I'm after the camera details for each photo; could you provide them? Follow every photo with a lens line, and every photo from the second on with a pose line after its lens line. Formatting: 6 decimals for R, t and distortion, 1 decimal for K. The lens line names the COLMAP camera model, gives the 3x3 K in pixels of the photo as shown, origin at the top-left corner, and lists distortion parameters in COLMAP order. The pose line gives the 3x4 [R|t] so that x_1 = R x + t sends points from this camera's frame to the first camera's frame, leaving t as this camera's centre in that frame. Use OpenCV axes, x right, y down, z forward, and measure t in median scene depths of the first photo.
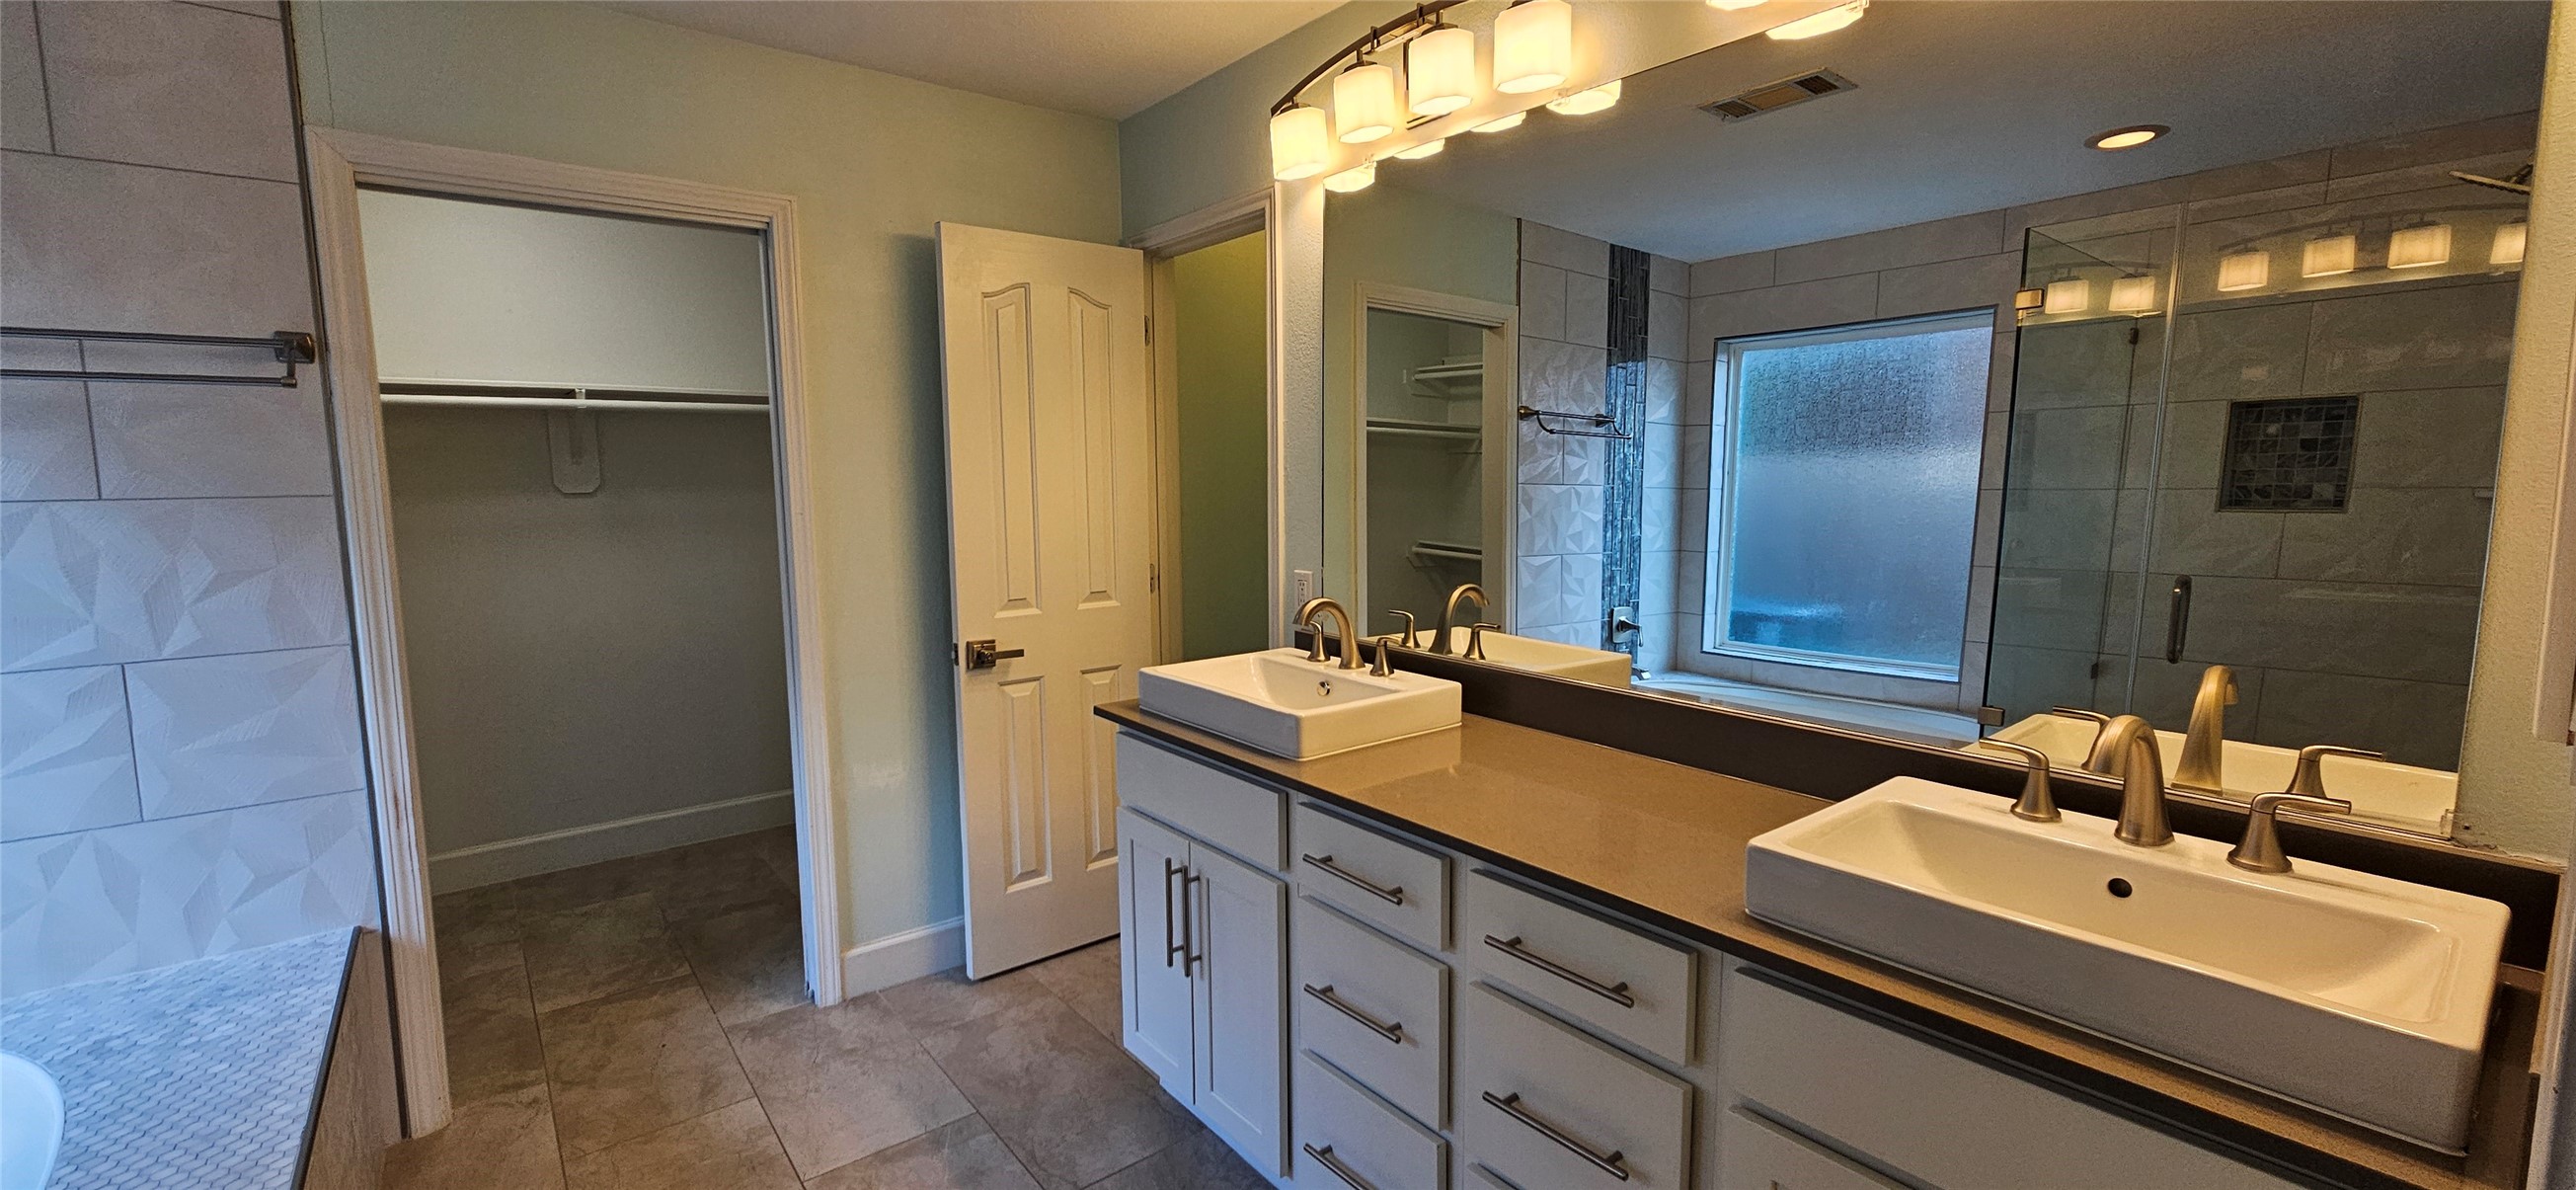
lens RADIAL K [[1047.2, 0, 1277.9], [0, 1047.2, 583.5], [0, 0, 1]] dist [-0.001005, -0.000197]
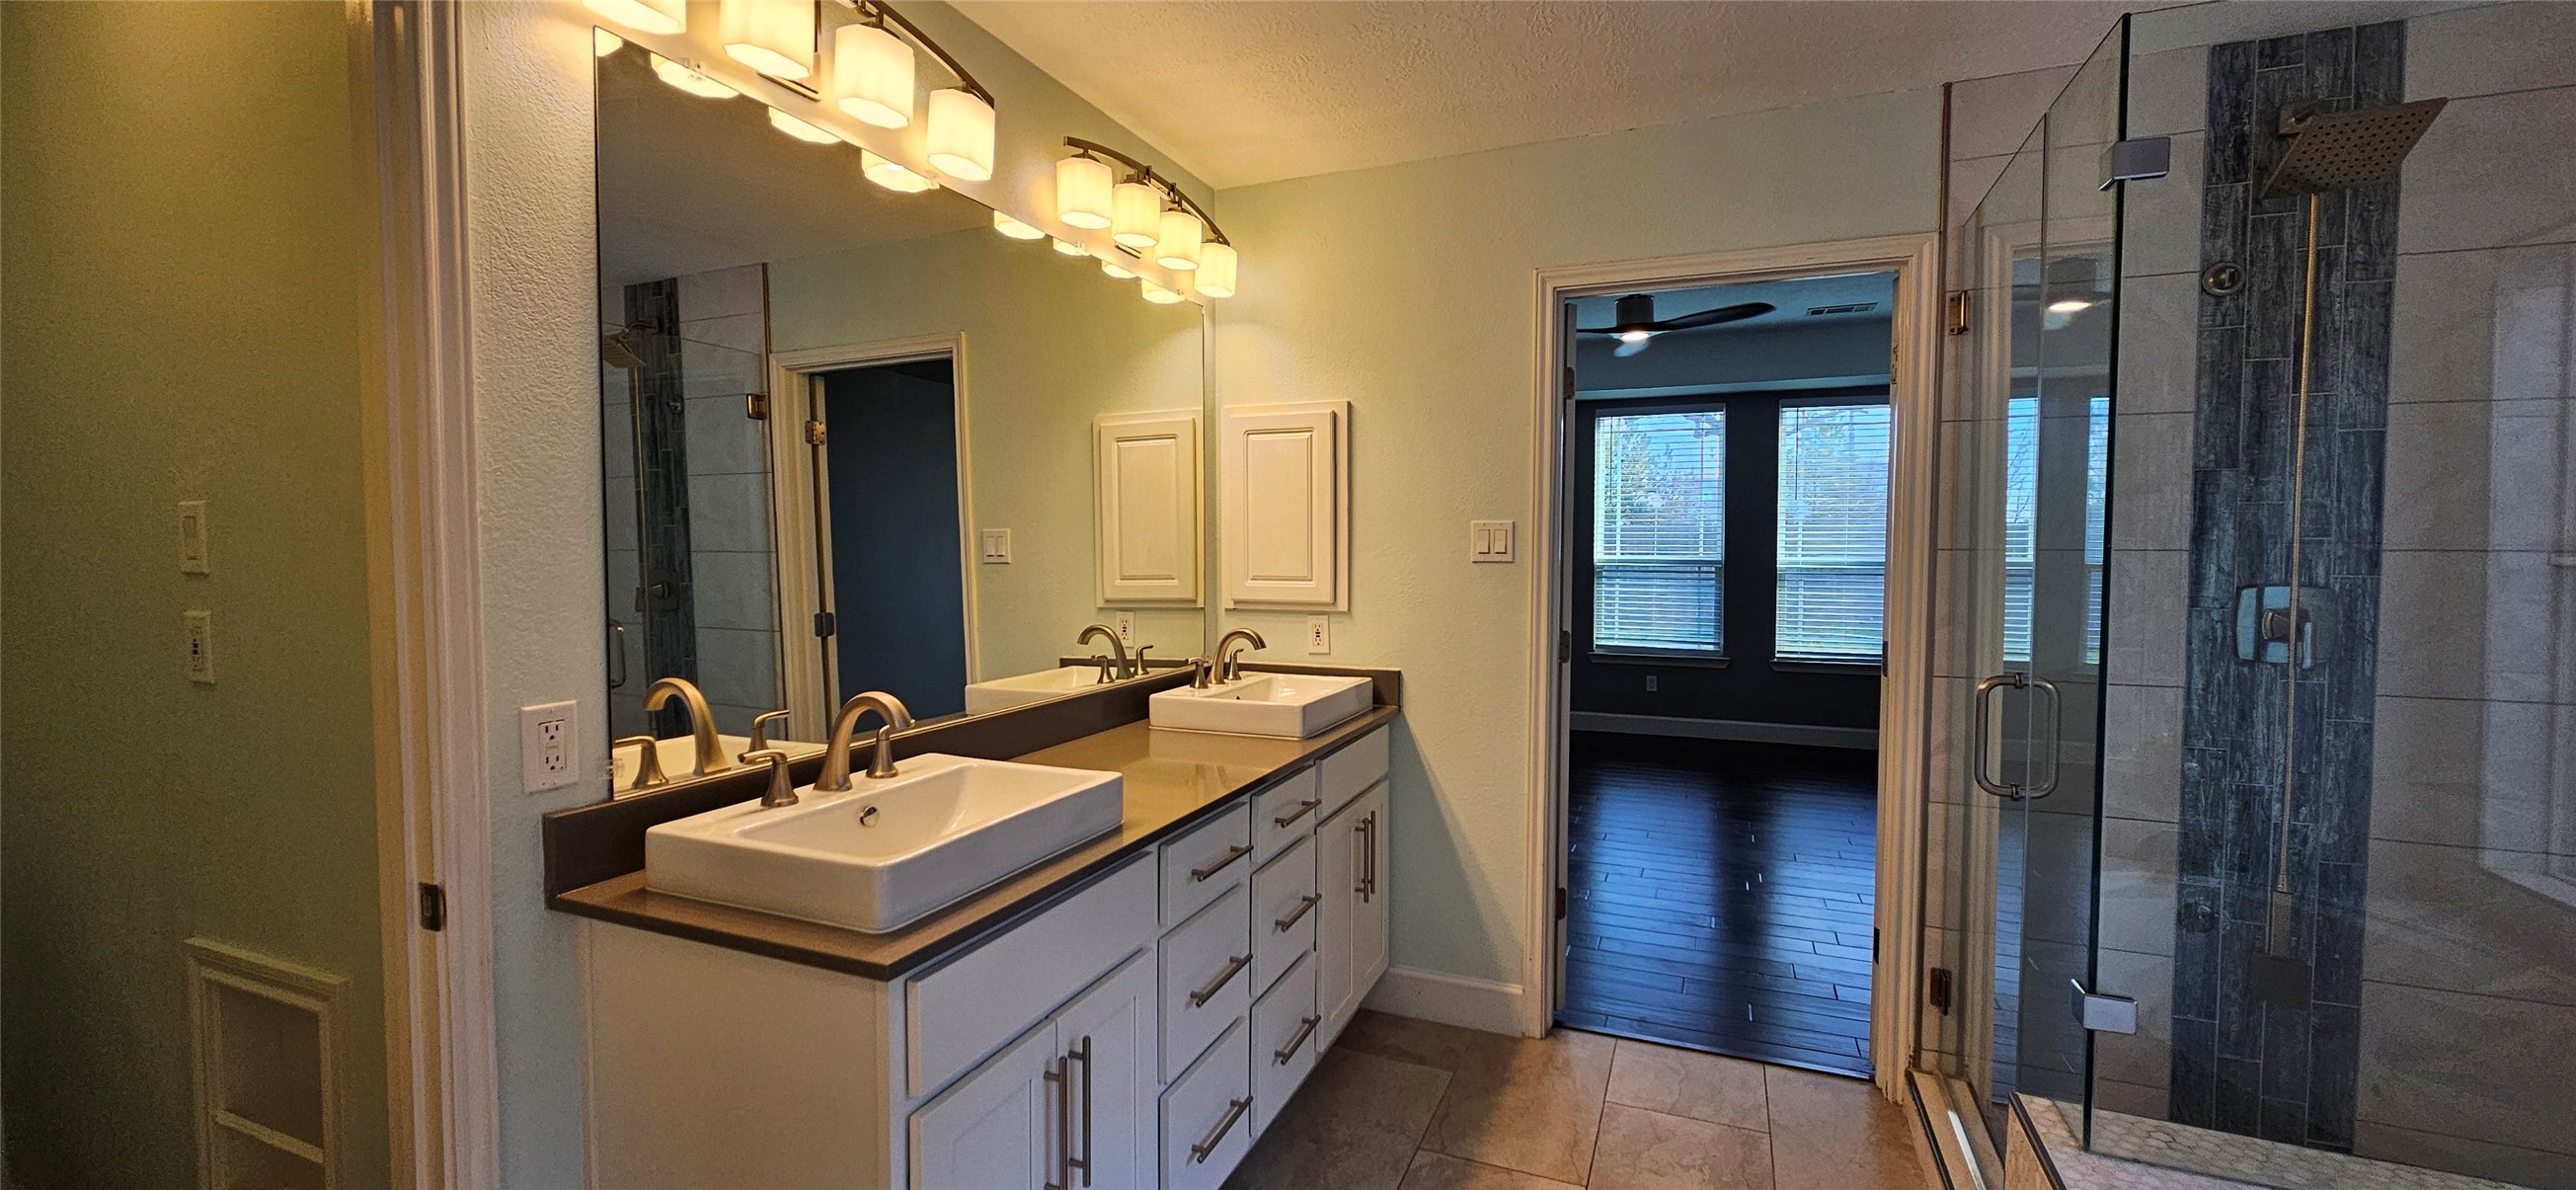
lens RADIAL K [[1047.2, 0, 1277.9], [0, 1047.2, 583.5], [0, 0, 1]] dist [-0.001005, -0.000197]
pose [[-0.480121, -0.022413, 0.876916, -0.728095], [0.105006, 0.991017, 0.082821, -0.091504], [-0.870895, 0.131846, -0.473454, 1.077366]]
